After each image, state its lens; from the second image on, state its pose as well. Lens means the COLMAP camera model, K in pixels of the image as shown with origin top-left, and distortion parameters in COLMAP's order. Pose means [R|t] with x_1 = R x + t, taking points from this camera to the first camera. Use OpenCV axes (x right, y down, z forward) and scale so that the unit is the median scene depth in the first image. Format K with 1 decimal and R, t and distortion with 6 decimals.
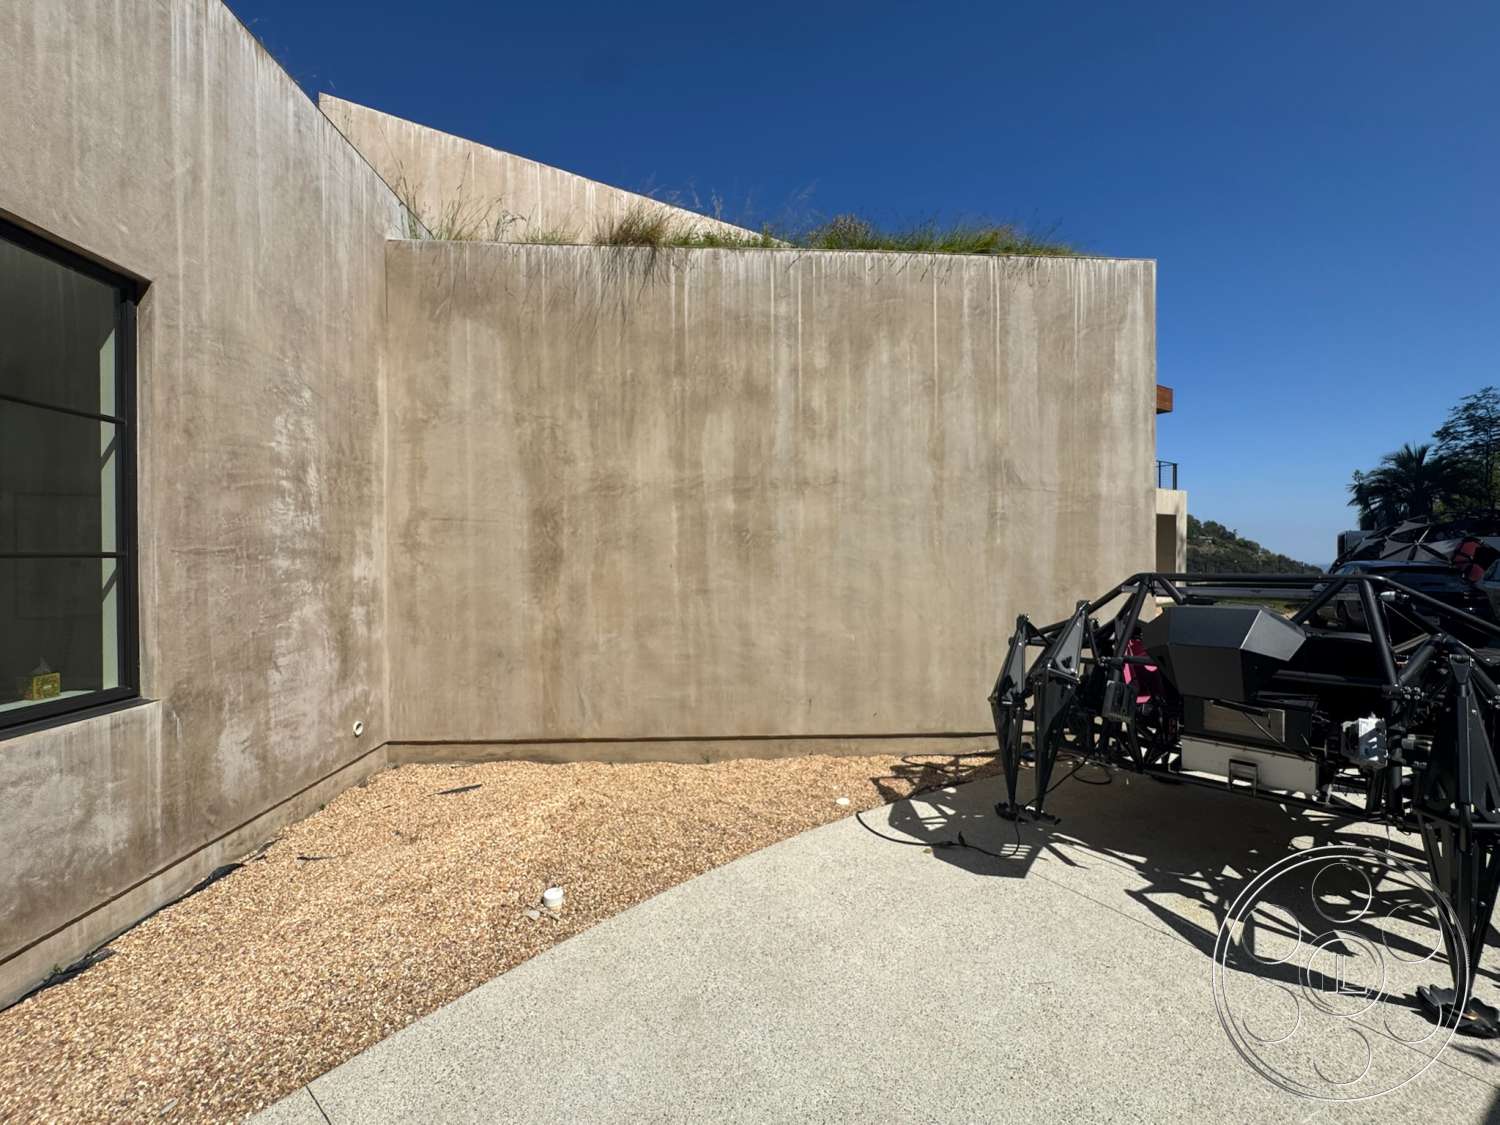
lens RADIAL K [[604.2, 0, 748.3], [0, 604.2, 560.1], [0, 0, 1]] dist [-0.002988, -0.000038]
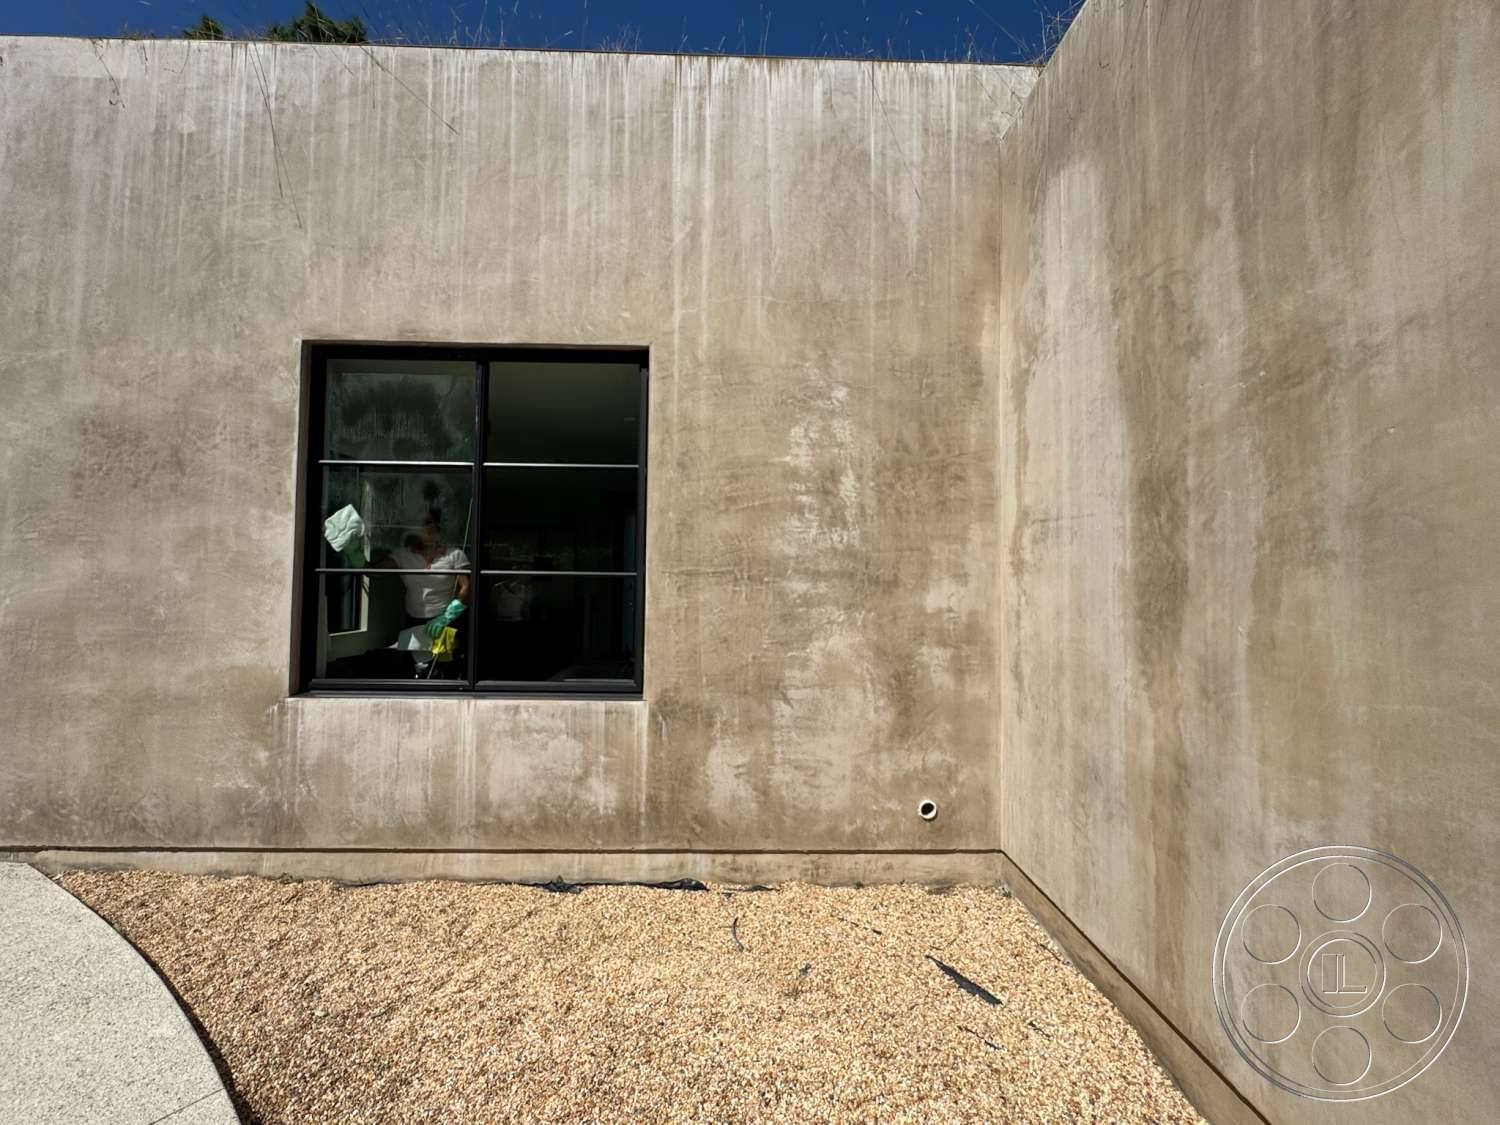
lens RADIAL K [[604.2, 0, 748.3], [0, 604.2, 560.1], [0, 0, 1]] dist [-0.002988, -0.000038]
pose [[-0.029167, -0.030615, -0.999106, 0.132035], [-0.020173, 0.999345, -0.030034, -0.004722], [0.999371, 0.019279, -0.029765, 0.875275]]
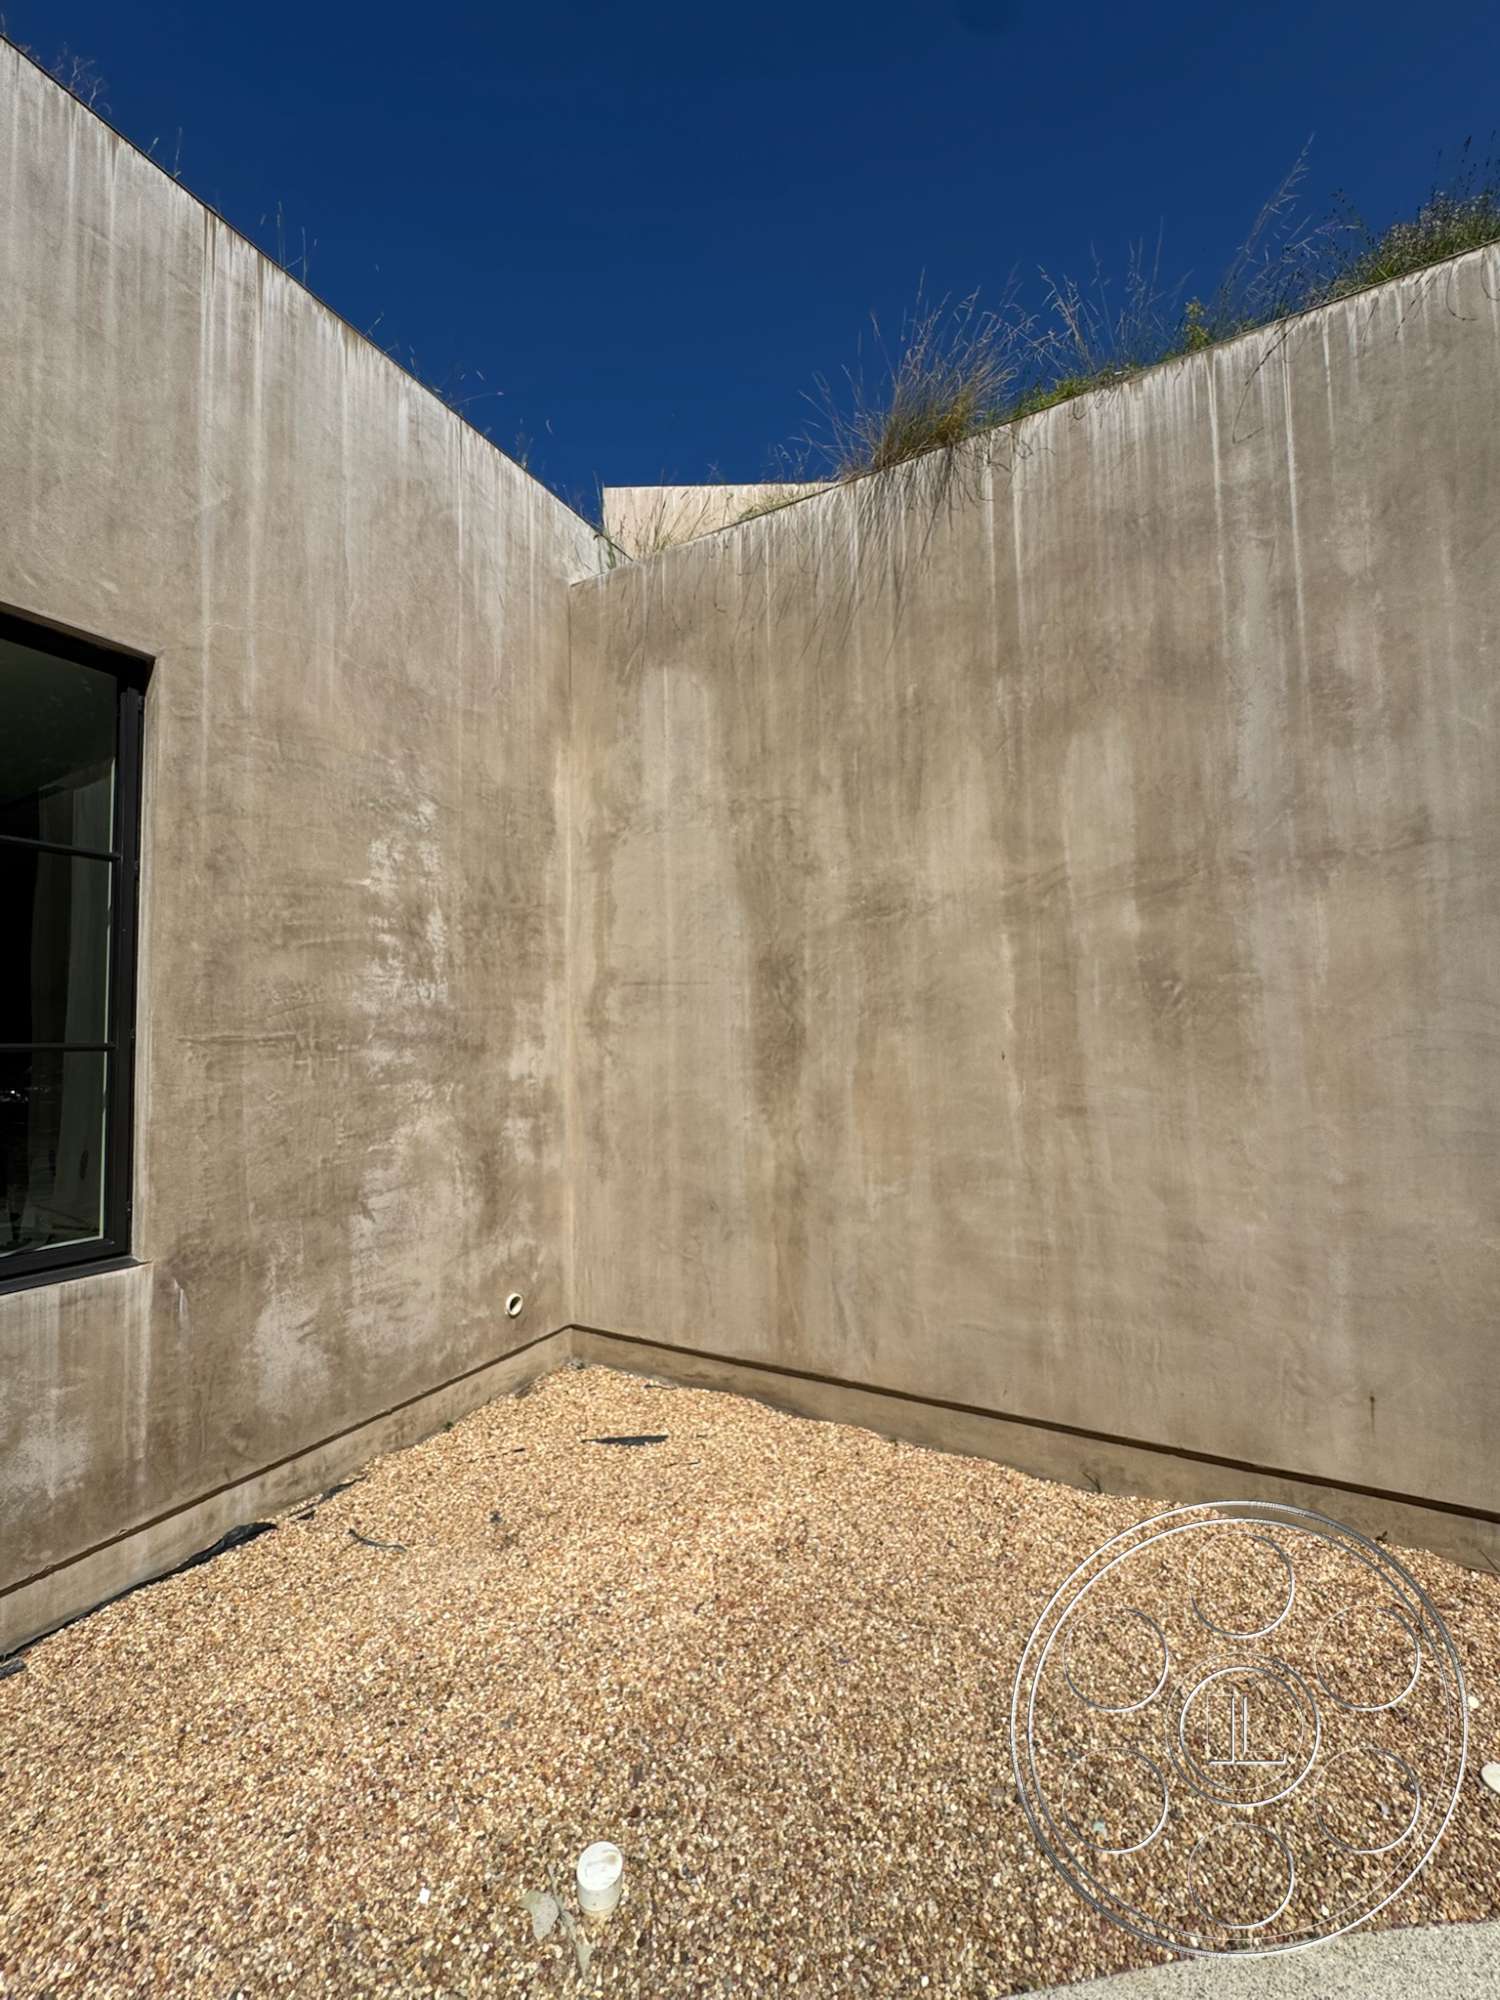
lens RADIAL K [[805.6, 0, 753.4], [0, 805.6, 997.5], [0, 0, 1]] dist [-0.002988, -0.000038]
pose [[0.849741, -0.039754, -0.525699, 0.056700], [0.010886, 0.998263, -0.057894, -0.002682], [0.527088, 0.043473, 0.848698, 0.415164]]
